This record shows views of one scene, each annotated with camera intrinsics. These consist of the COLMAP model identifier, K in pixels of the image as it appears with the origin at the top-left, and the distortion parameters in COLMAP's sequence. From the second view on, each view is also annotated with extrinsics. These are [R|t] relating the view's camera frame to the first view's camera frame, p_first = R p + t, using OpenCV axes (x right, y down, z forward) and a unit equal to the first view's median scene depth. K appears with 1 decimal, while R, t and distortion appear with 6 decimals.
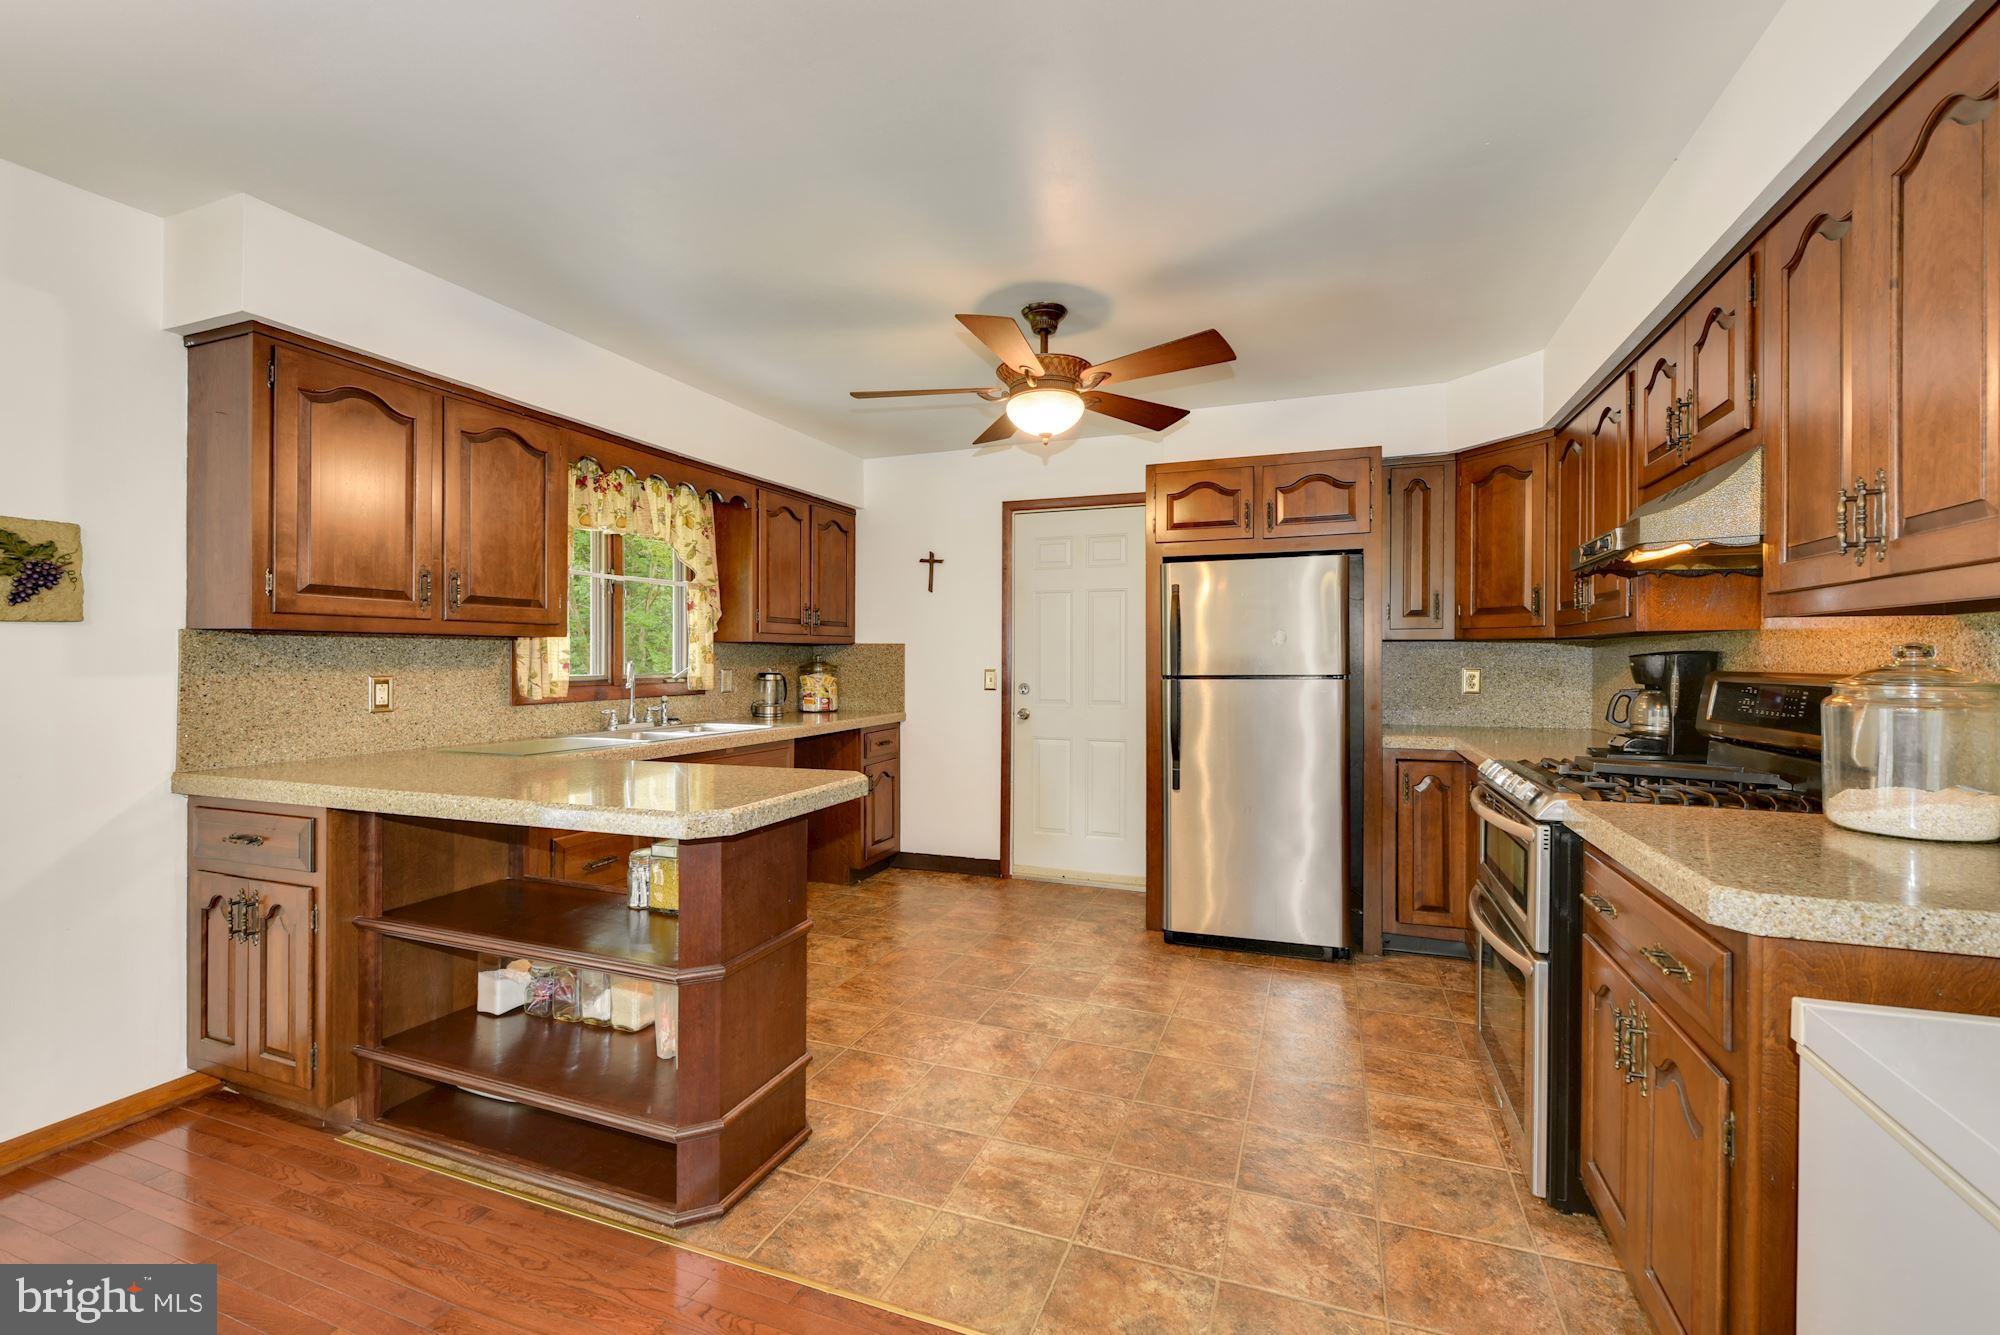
lens RADIAL K [[845.5, 0, 1008.1], [0, 845.5, 660.4], [0, 0, 1]] dist [0.001462, -0.000365]
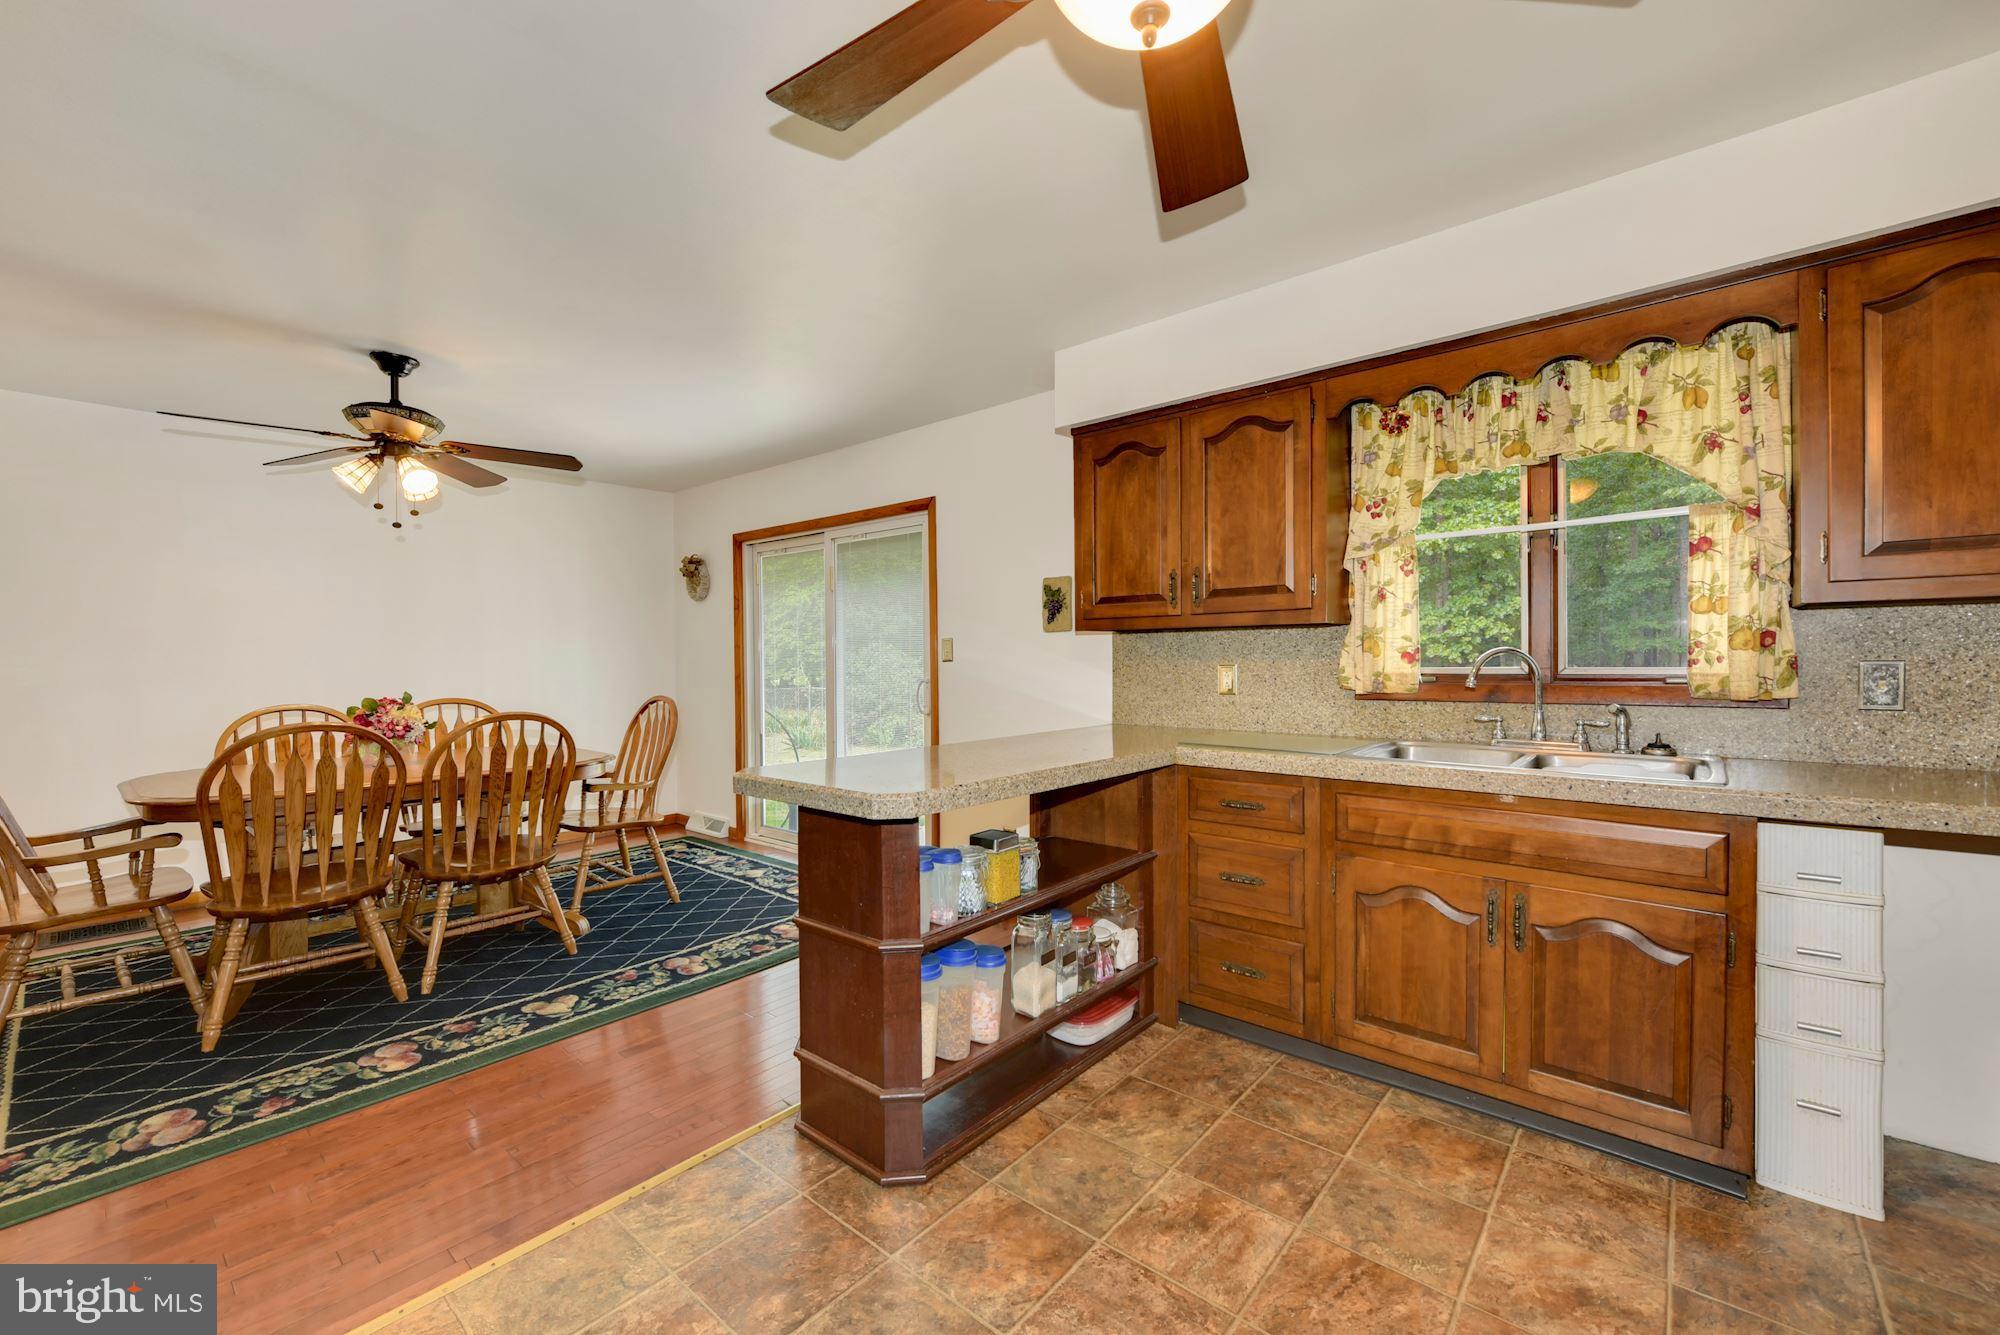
lens RADIAL K [[798.0, 0, 1004.7], [0, 798.0, 658.4], [0, 0, 1]] dist [0.005781, -0.000506]
pose [[-0.332693, 0.007320, -0.943007, 0.300362], [0.010590, 0.999936, 0.004026, 0.002140], [0.942976, -0.008646, -0.332750, 0.820302]]
